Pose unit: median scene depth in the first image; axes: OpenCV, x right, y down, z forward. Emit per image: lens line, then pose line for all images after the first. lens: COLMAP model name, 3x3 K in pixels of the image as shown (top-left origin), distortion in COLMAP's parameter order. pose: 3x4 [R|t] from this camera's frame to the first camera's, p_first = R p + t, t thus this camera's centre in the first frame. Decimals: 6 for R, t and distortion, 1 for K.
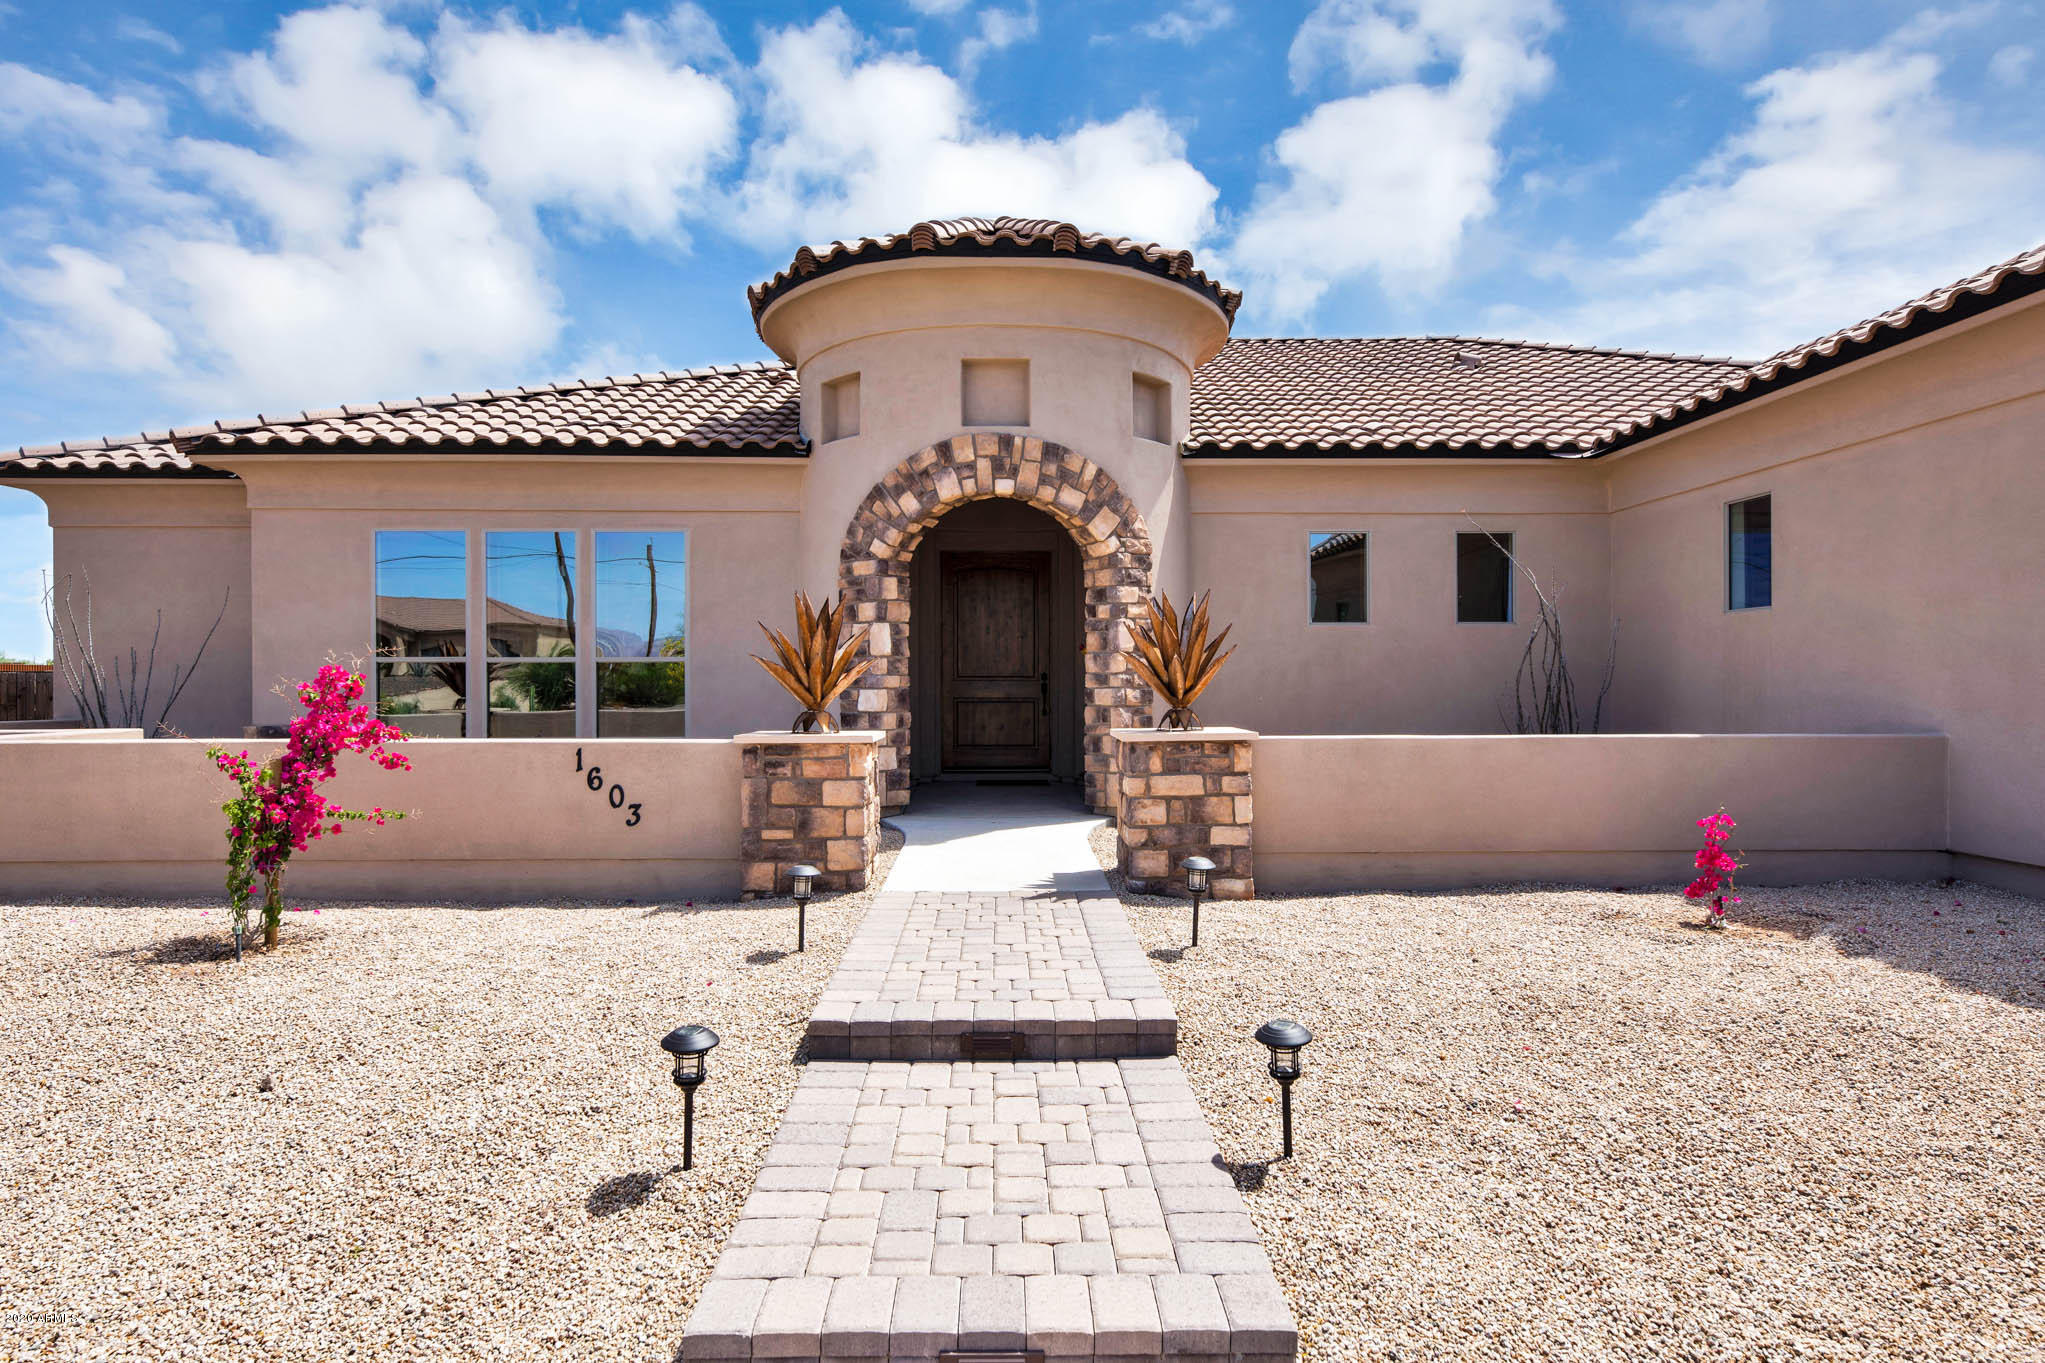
lens RADIAL K [[1194.8, 0, 1022.5], [0, 1194.8, 681.5], [0, 0, 1]] dist [0.001520, 0.000474]
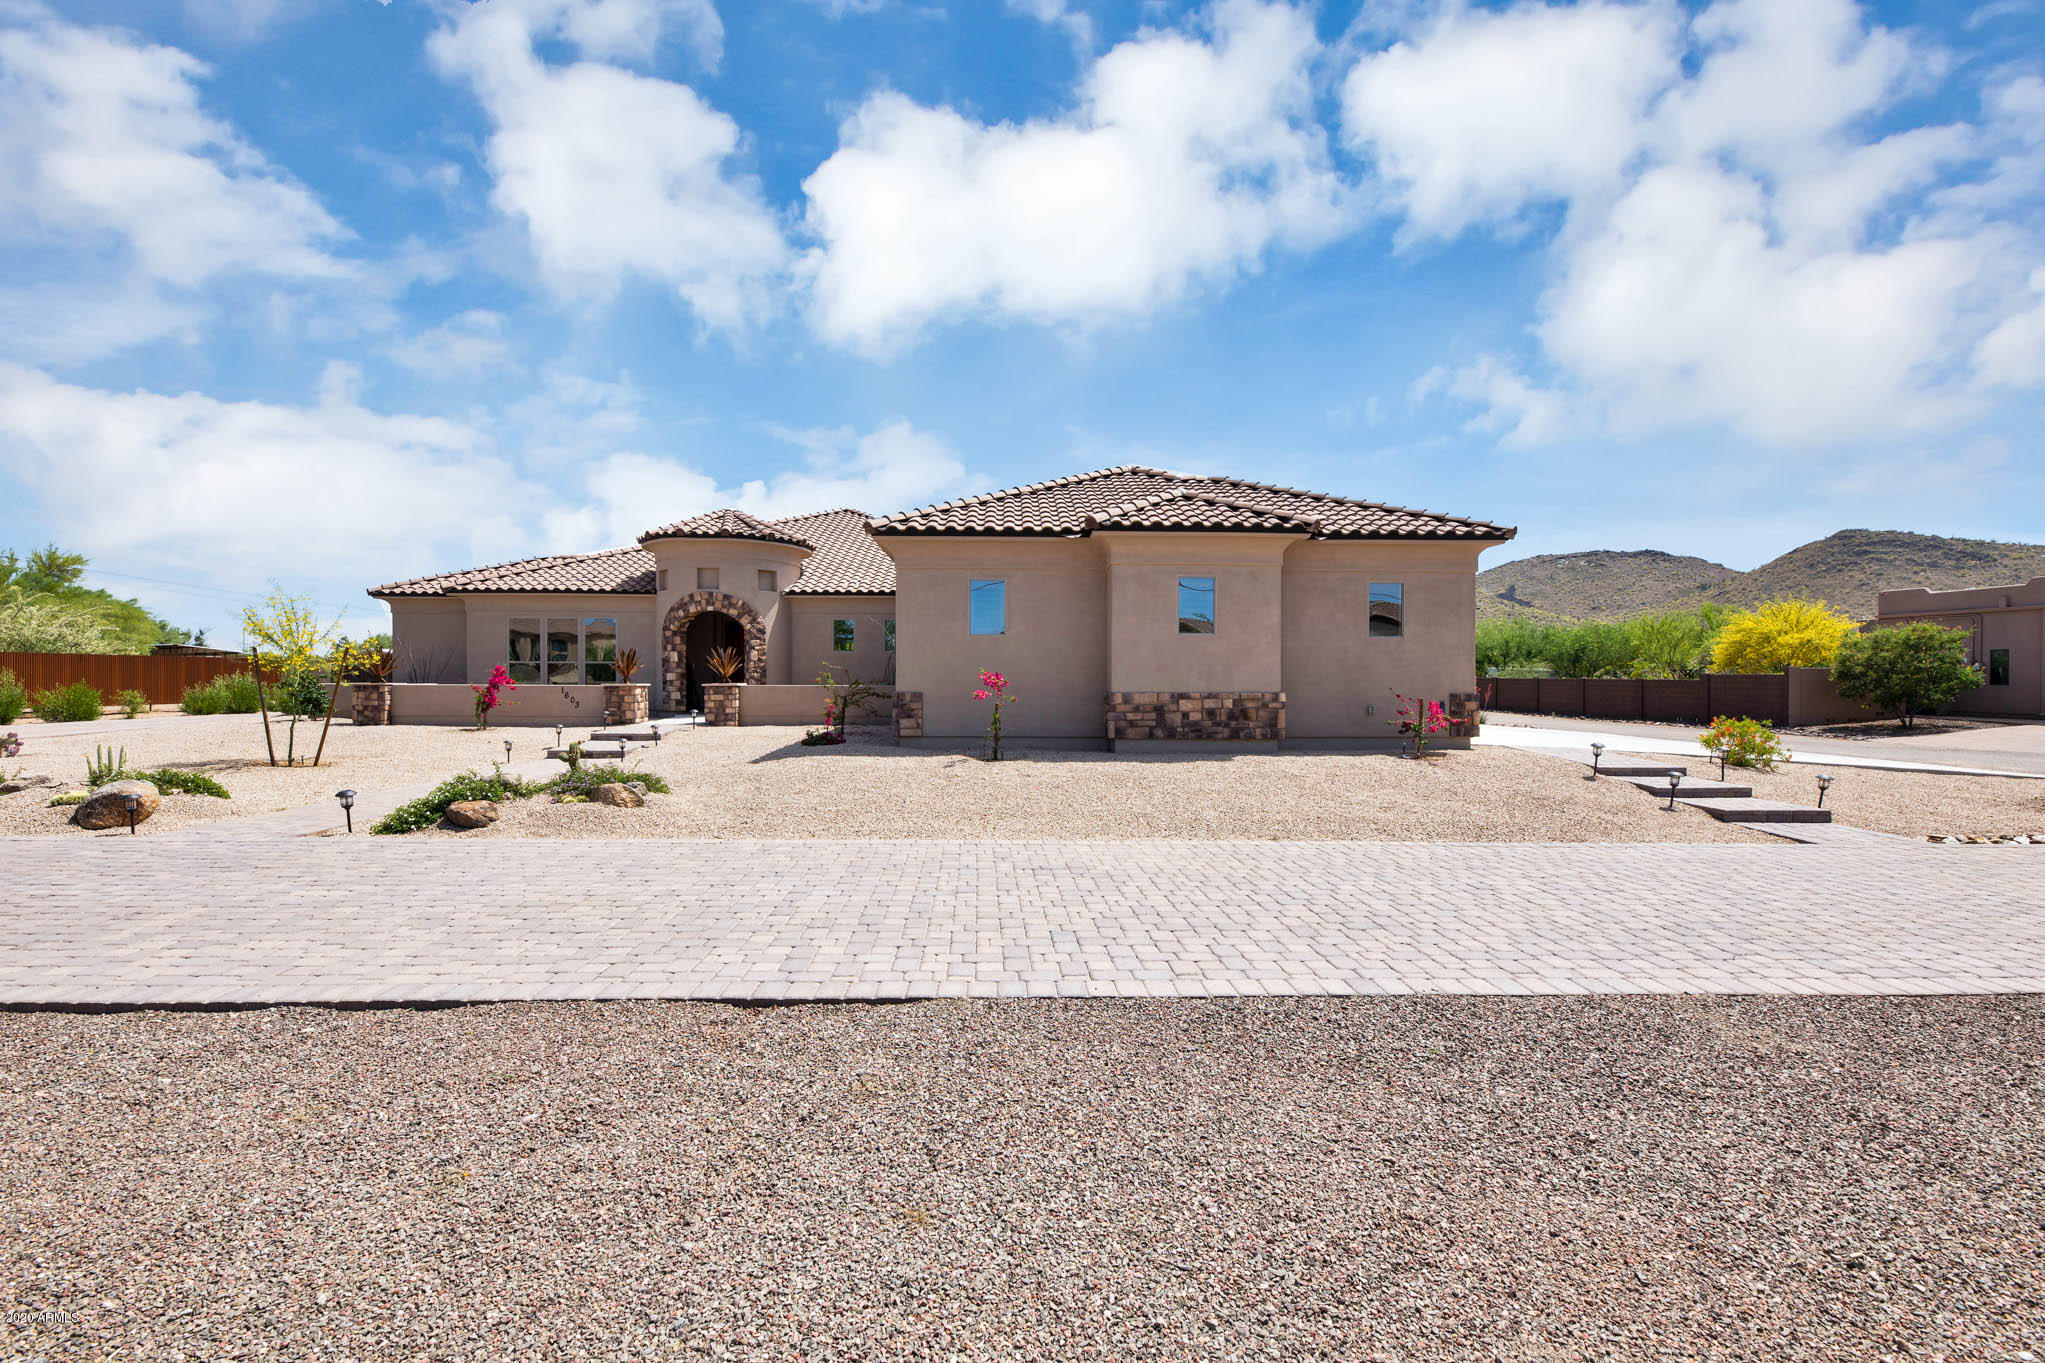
lens RADIAL K [[940.4, 0, 1022.5], [0, 940.4, 681.5], [0, 0, 1]] dist [-0.000401, -0.000035]
pose [[0.999964, 0.006618, 0.005251, 0.764696], [-0.006664, 0.999940, 0.008685, 0.001441], [-0.005193, -0.008720, 0.999948, -1.421313]]
